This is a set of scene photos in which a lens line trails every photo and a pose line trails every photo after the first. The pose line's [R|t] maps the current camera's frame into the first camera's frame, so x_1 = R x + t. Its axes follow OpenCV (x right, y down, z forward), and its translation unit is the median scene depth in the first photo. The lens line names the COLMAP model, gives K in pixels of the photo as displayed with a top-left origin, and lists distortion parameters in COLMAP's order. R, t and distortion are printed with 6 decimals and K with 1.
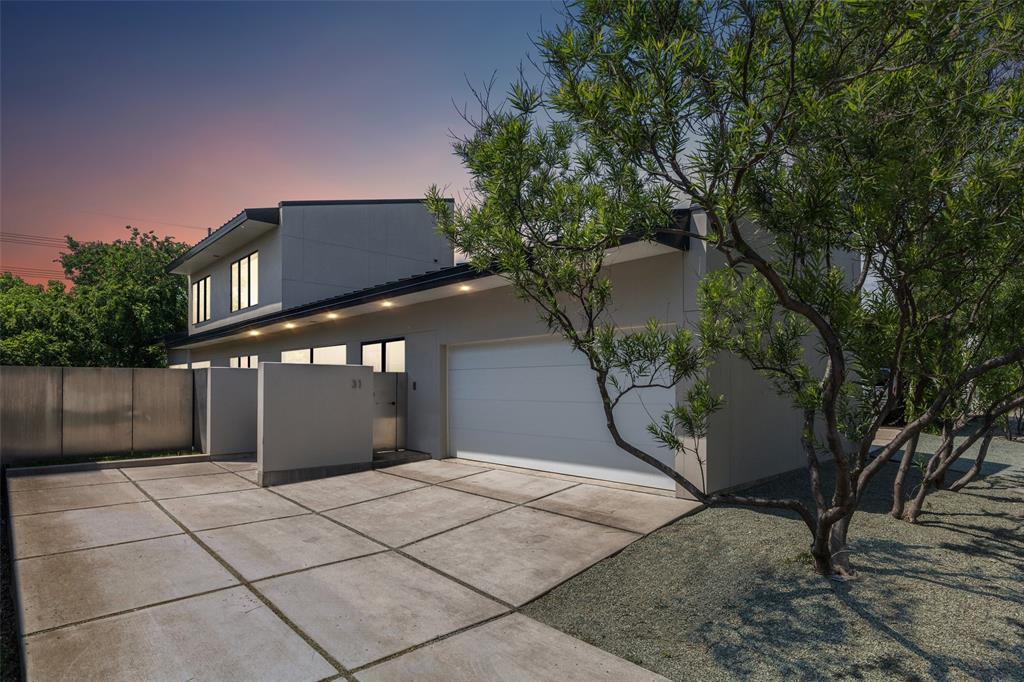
lens RADIAL K [[549.9, 0, 509.2], [0, 549.9, 381.0], [0, 0, 1]] dist [-0.007458, 0.000311]
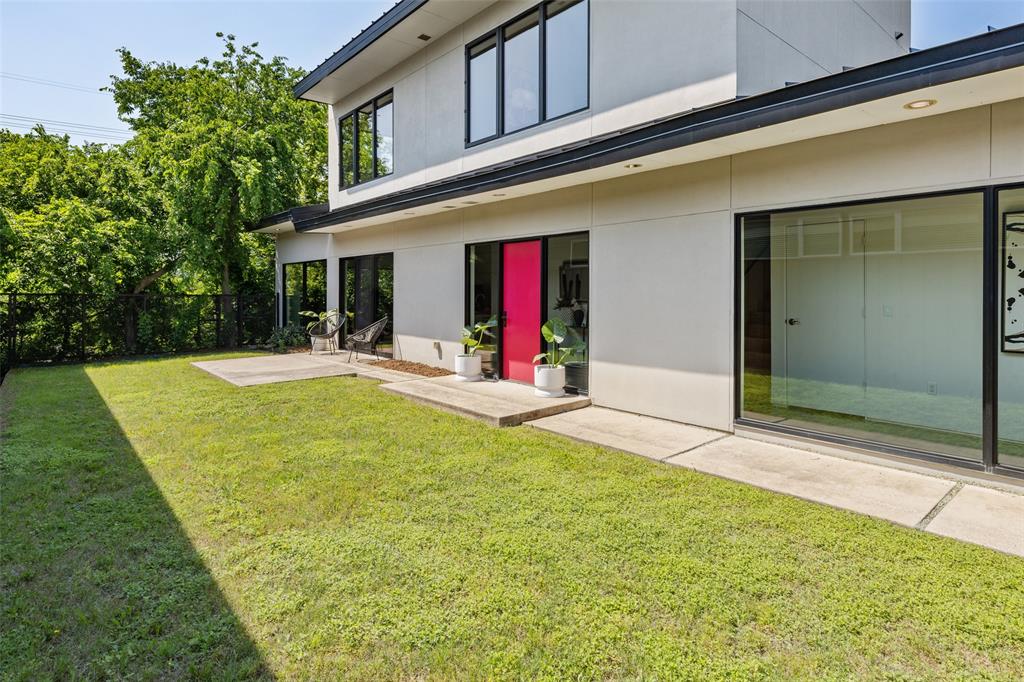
lens RADIAL K [[549.9, 0, 521.6], [0, 549.9, 294.6], [0, 0, 1]] dist [-0.007458, 0.000311]
pose [[0.999546, 0.001466, -0.030094, -0.350983], [-0.000917, 0.999833, 0.018260, -0.002971], [0.030115, -0.018224, 0.999380, 0.406863]]
